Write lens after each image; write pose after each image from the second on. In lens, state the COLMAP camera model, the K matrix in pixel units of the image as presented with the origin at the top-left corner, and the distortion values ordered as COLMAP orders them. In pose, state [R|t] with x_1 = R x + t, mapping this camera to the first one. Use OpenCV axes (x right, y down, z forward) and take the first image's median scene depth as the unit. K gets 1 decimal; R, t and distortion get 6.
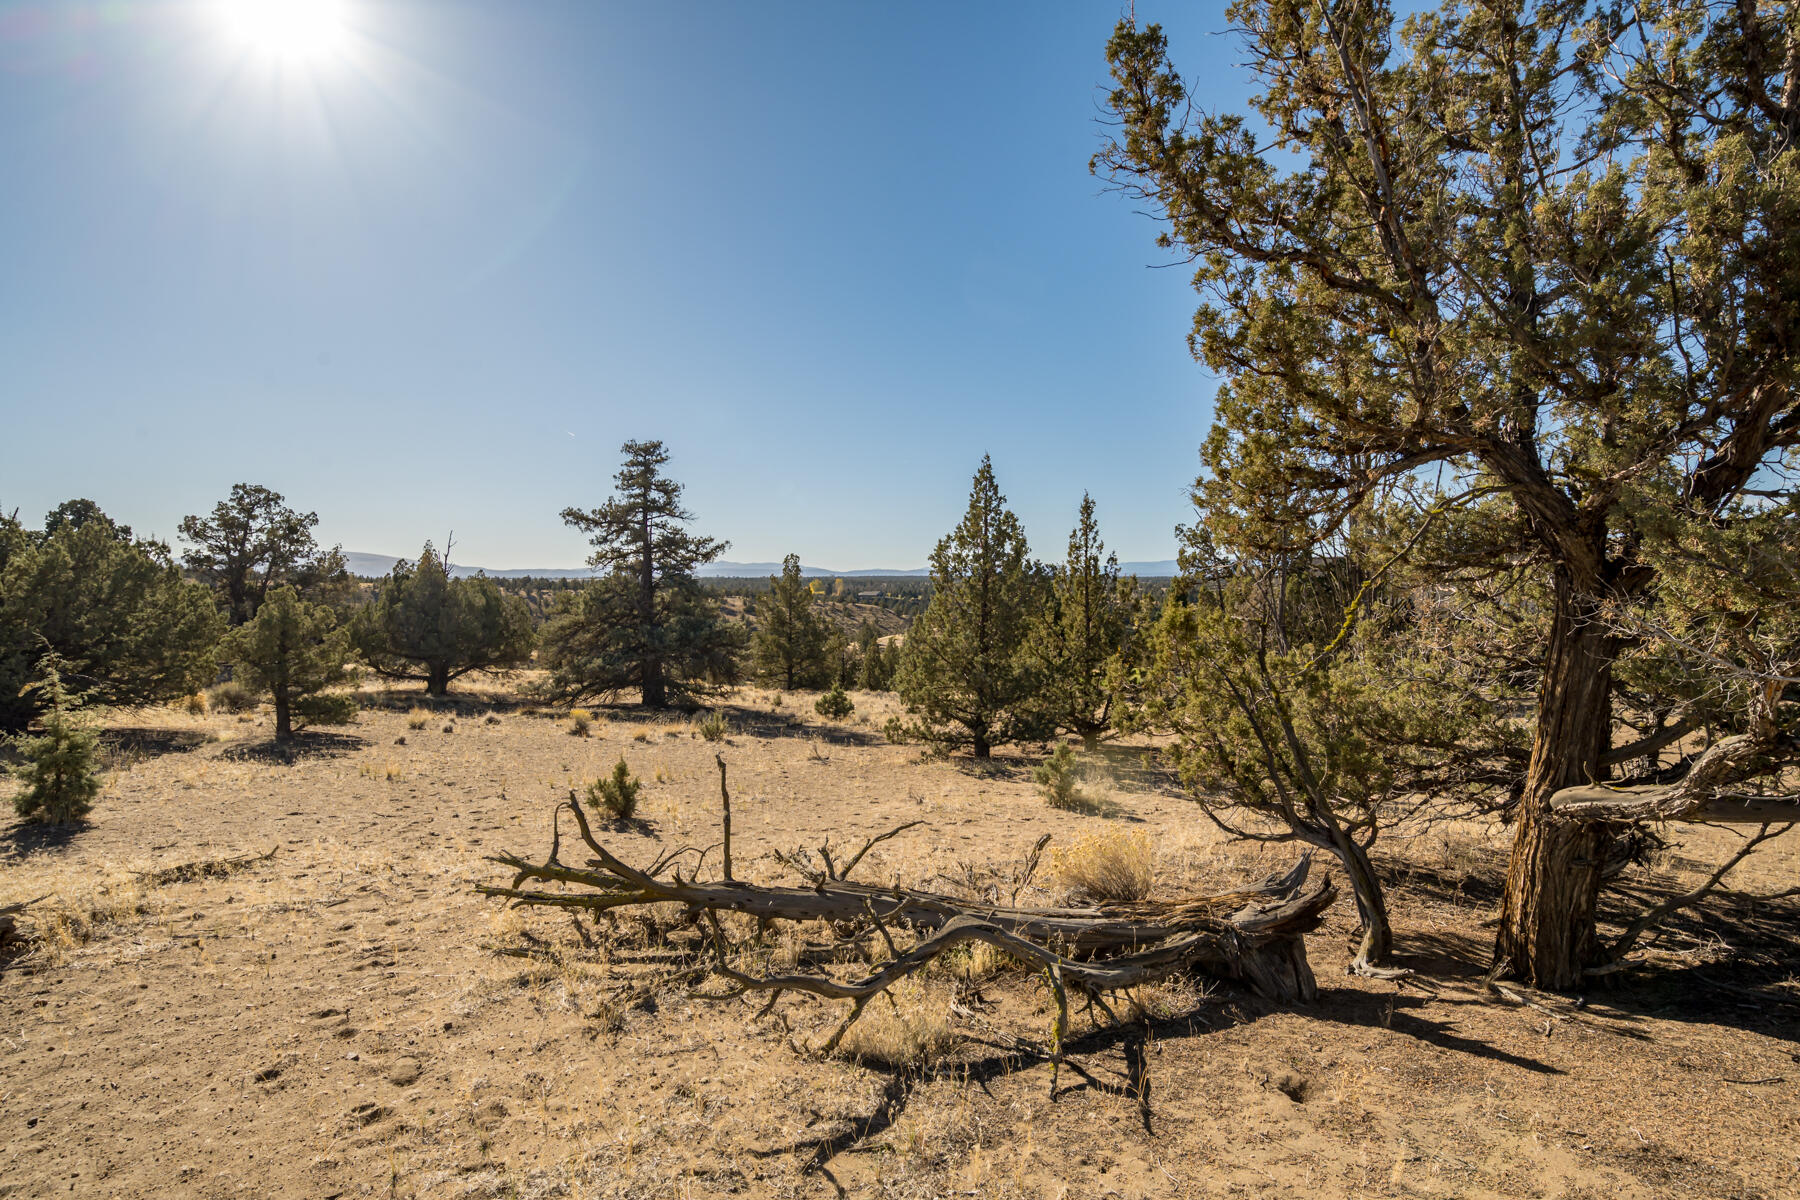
lens RADIAL K [[919.1, 0, 896.5], [0, 919.1, 591.6], [0, 0, 1]] dist [0.003714, 0.002180]
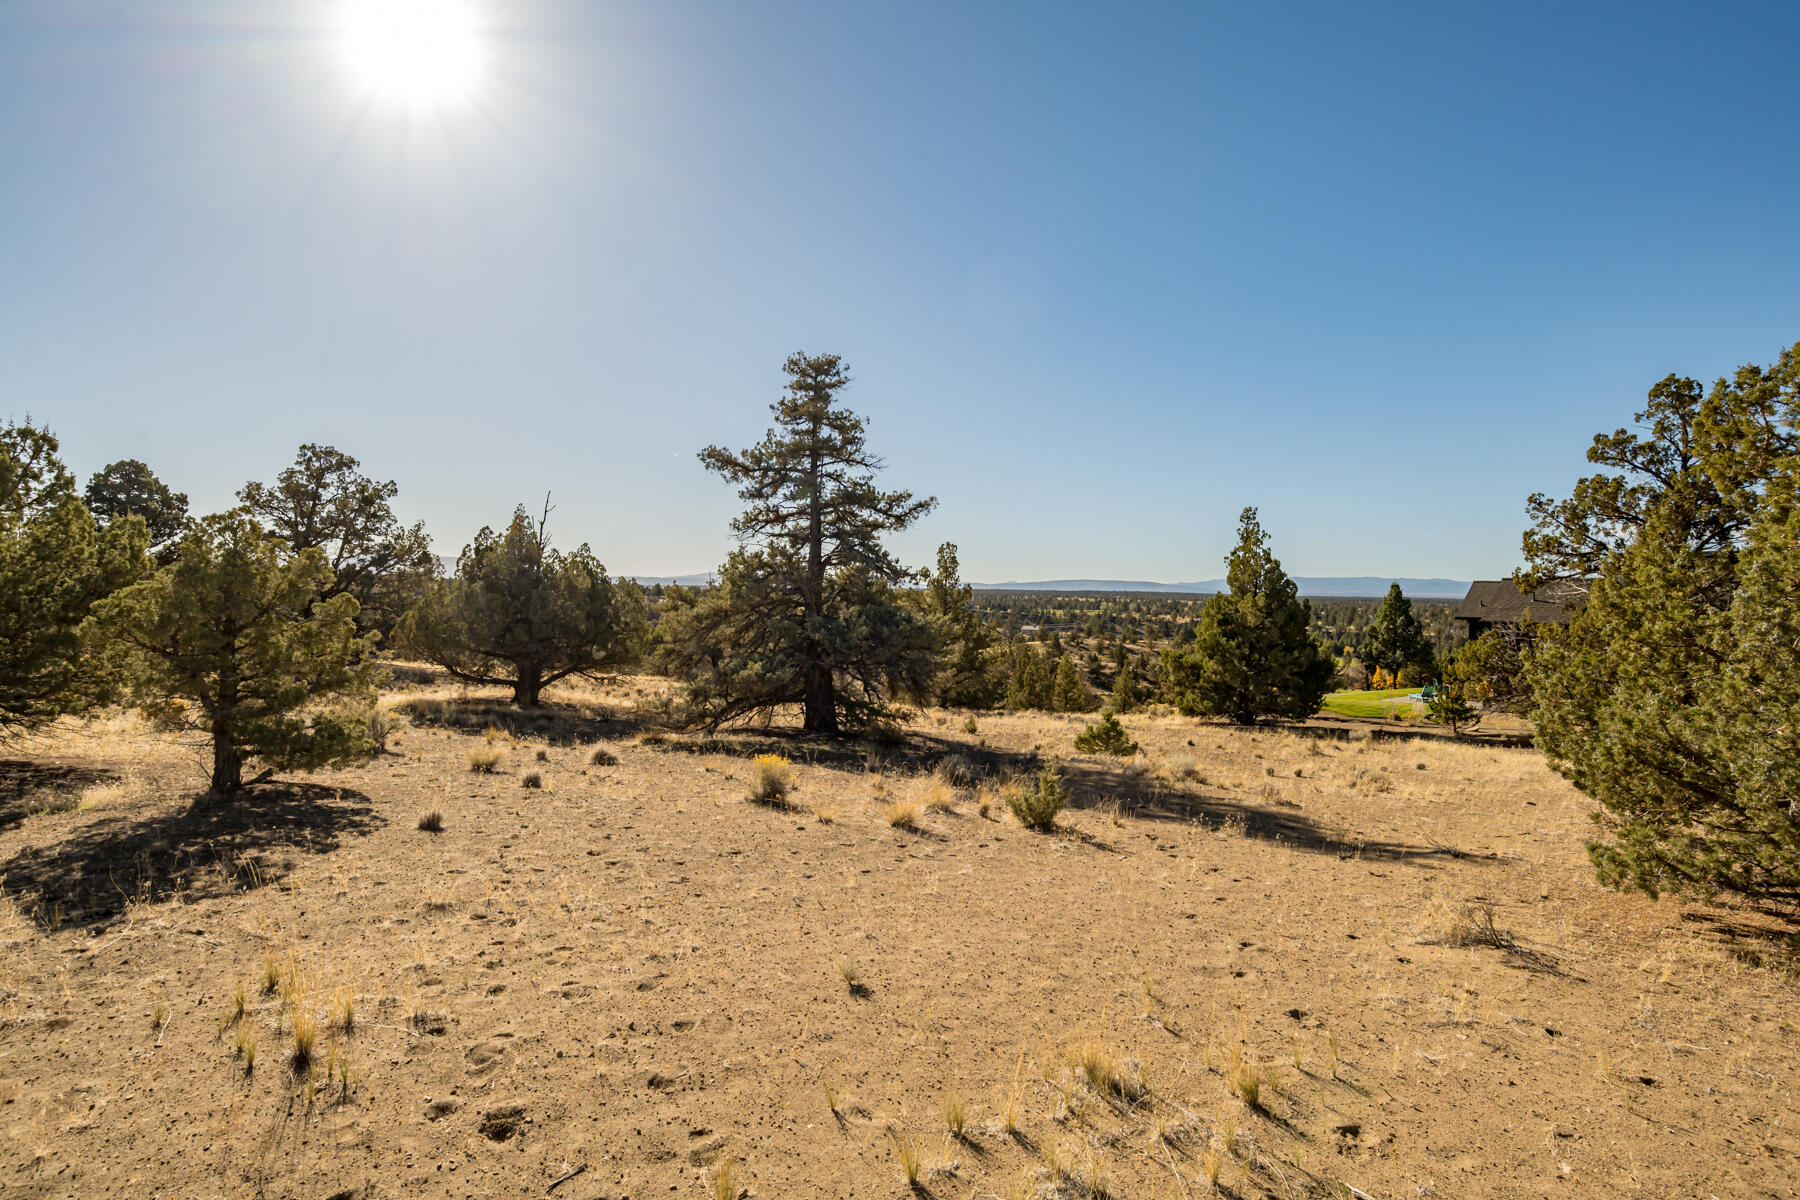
lens RADIAL K [[919.1, 0, 901.4], [0, 919.1, 594.4], [0, 0, 1]] dist [0.003714, 0.002180]
pose [[0.996126, 0.018381, -0.085992, -0.143976], [-0.019340, 0.999760, -0.010334, 0.025176], [0.085781, 0.011957, 0.996242, 0.304669]]
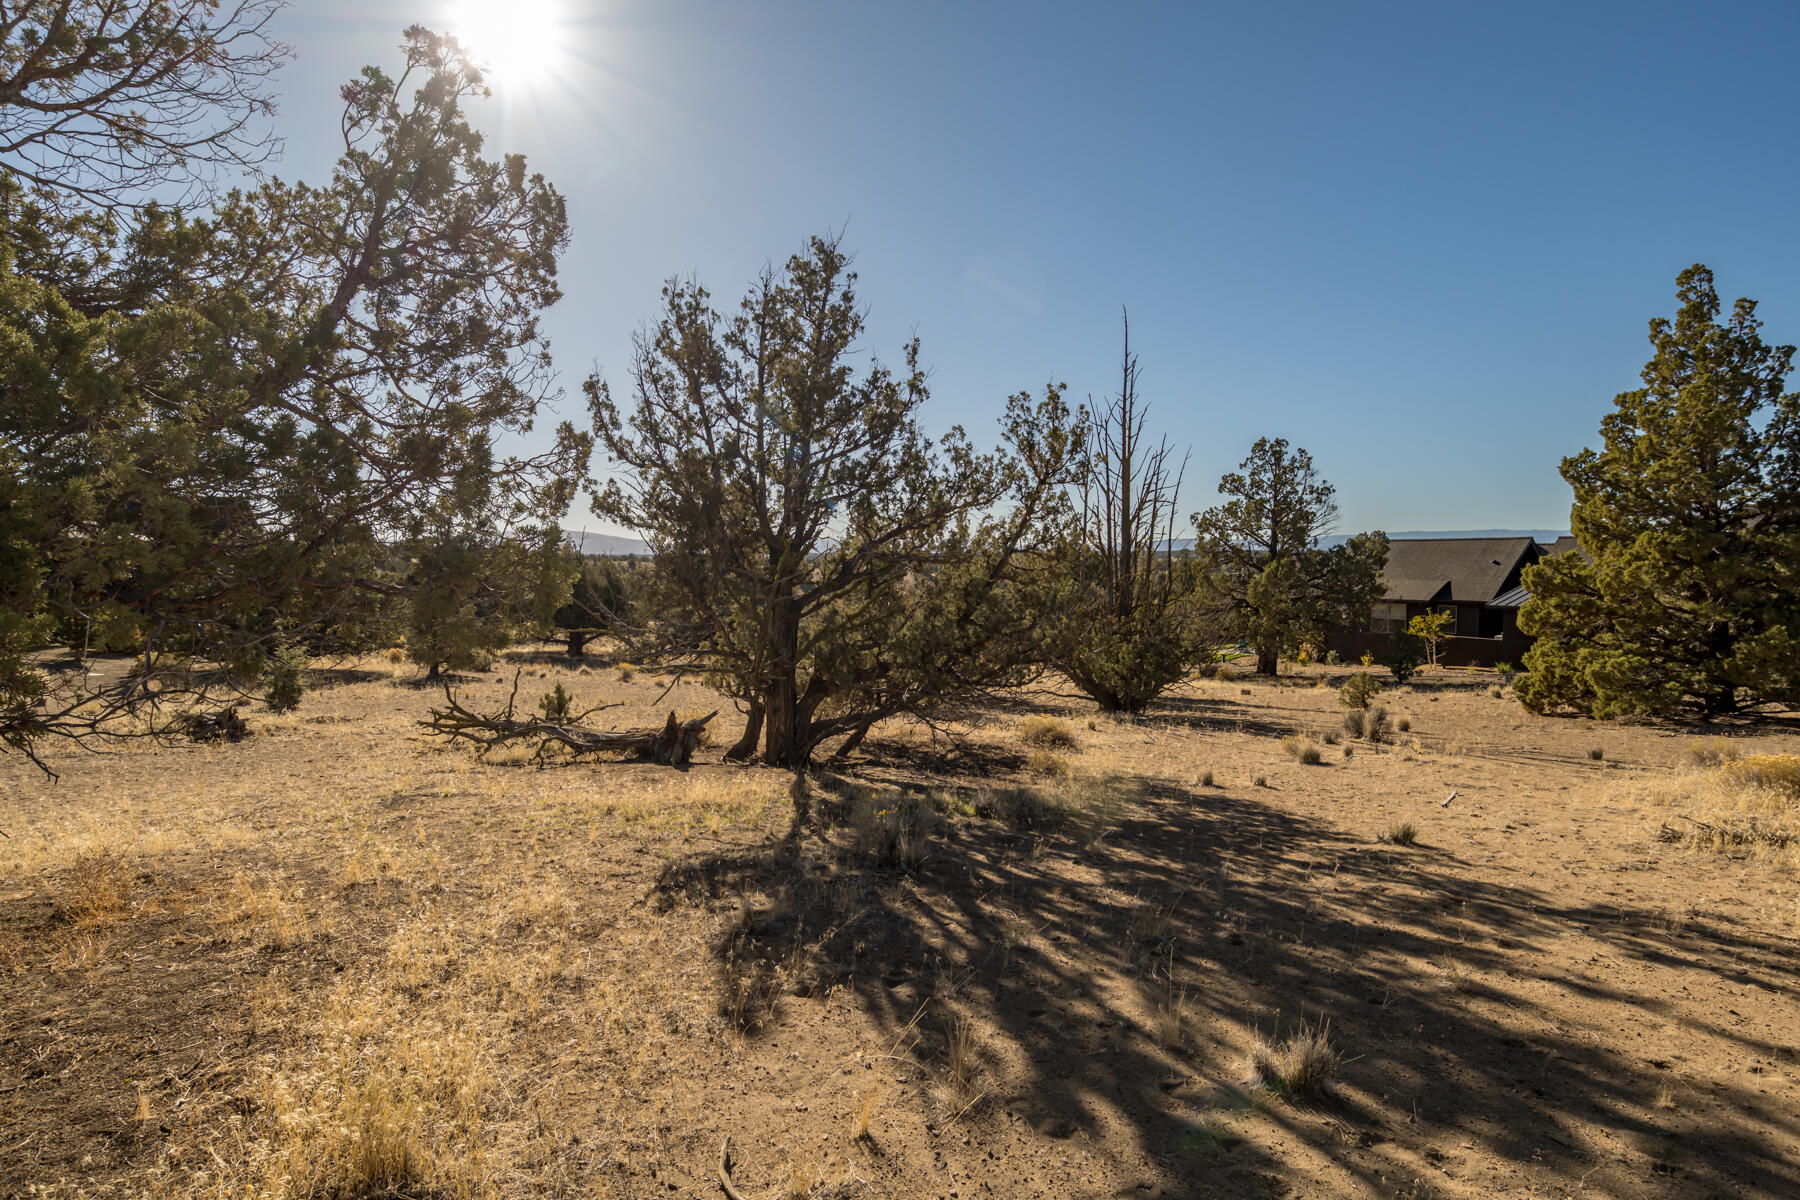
lens RADIAL K [[919.1, 0, 895.8], [0, 919.1, 596.1], [0, 0, 1]] dist [0.003714, 0.002180]
pose [[0.980824, 0.006386, -0.194791, 0.213585], [-0.000148, 0.999487, 0.032024, -0.012394], [0.194896, -0.031381, 0.980322, -0.186935]]
